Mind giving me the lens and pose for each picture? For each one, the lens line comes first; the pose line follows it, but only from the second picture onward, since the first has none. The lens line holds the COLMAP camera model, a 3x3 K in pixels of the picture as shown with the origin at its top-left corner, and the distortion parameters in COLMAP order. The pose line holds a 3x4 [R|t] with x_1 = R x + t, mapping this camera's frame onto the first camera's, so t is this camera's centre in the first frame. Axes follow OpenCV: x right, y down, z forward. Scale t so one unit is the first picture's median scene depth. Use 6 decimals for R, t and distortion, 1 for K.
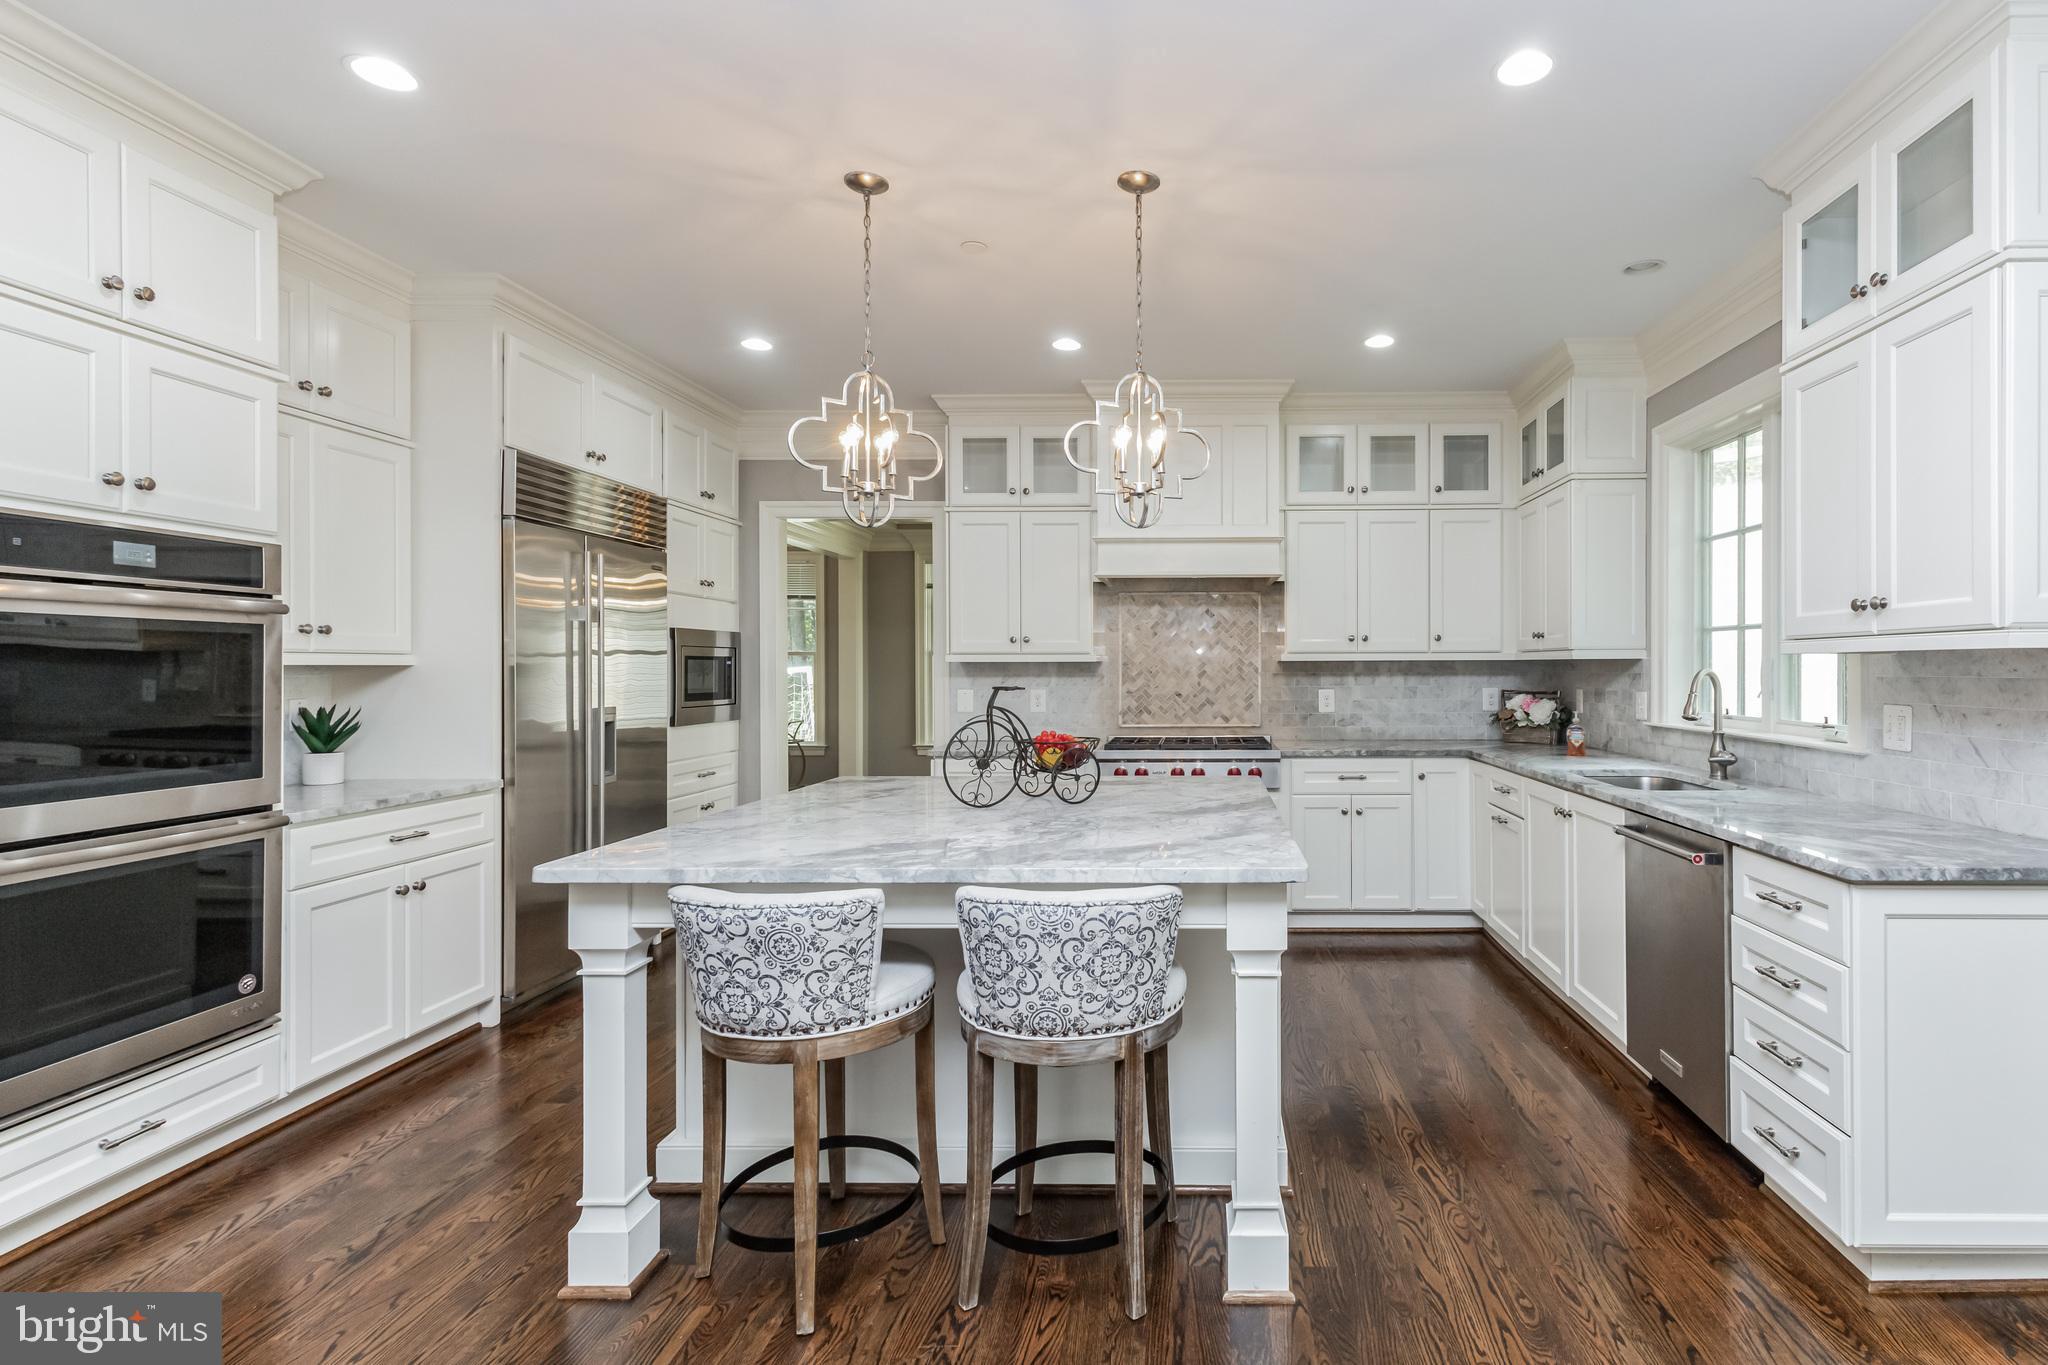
lens RADIAL K [[950.6, 0, 1027.3], [0, 950.6, 682.2], [0, 0, 1]] dist [-0.003715, -0.001175]
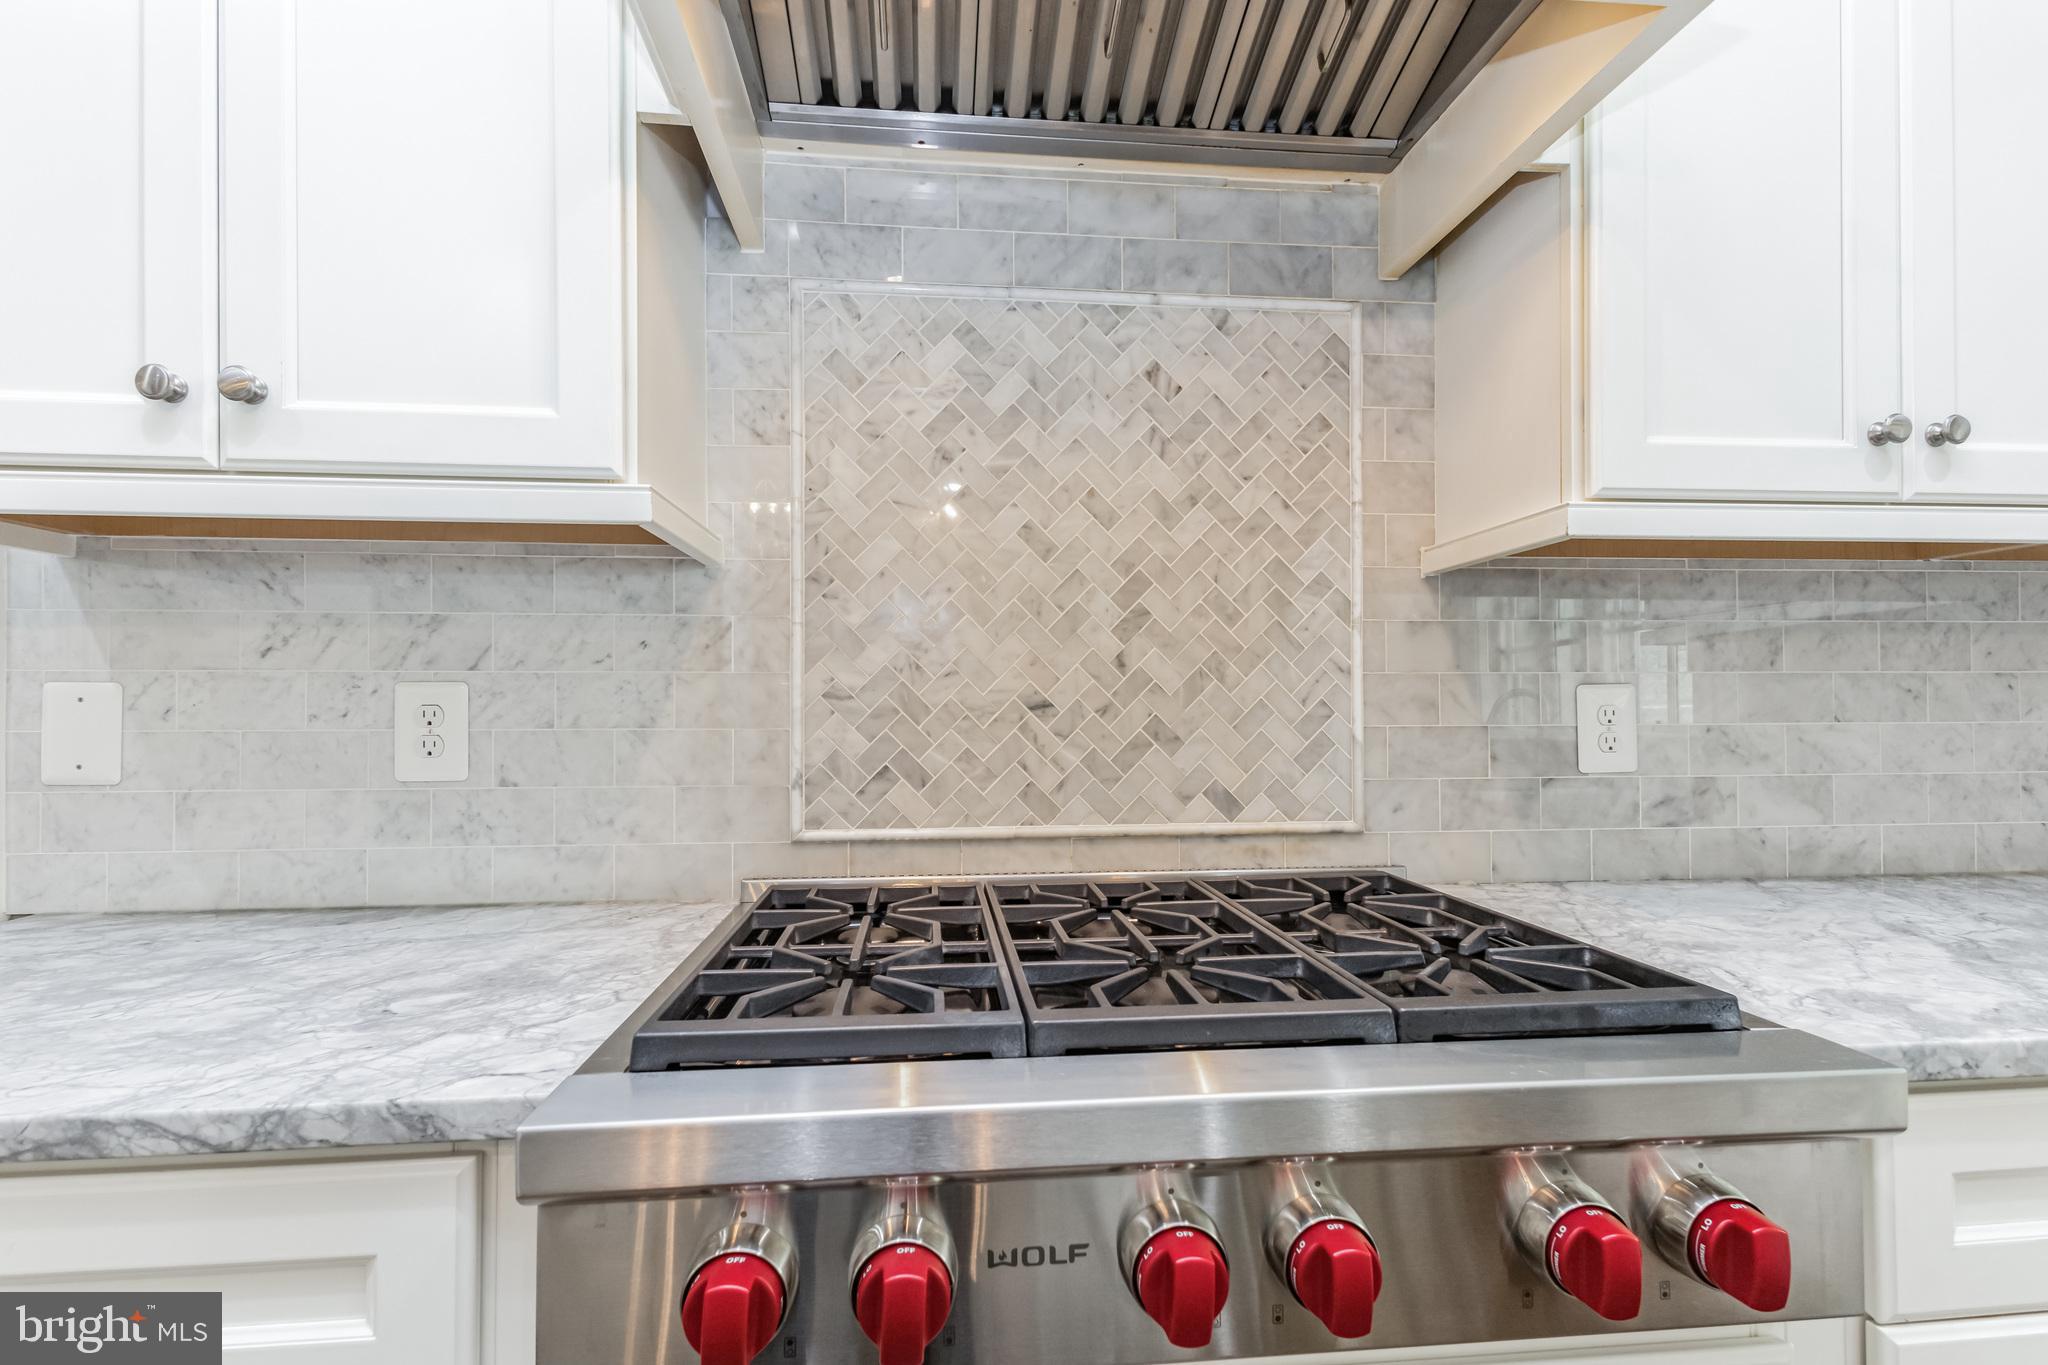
lens RADIAL K [[950.6, 0, 1025.6], [0, 950.6, 695.7], [0, 0, 1]] dist [-0.003715, -0.001175]
pose [[0.957432, 0.007581, 0.288560, 0.085587], [-0.003417, 0.999883, -0.014932, 0.014547], [-0.288639, 0.013311, 0.957345, 0.771562]]
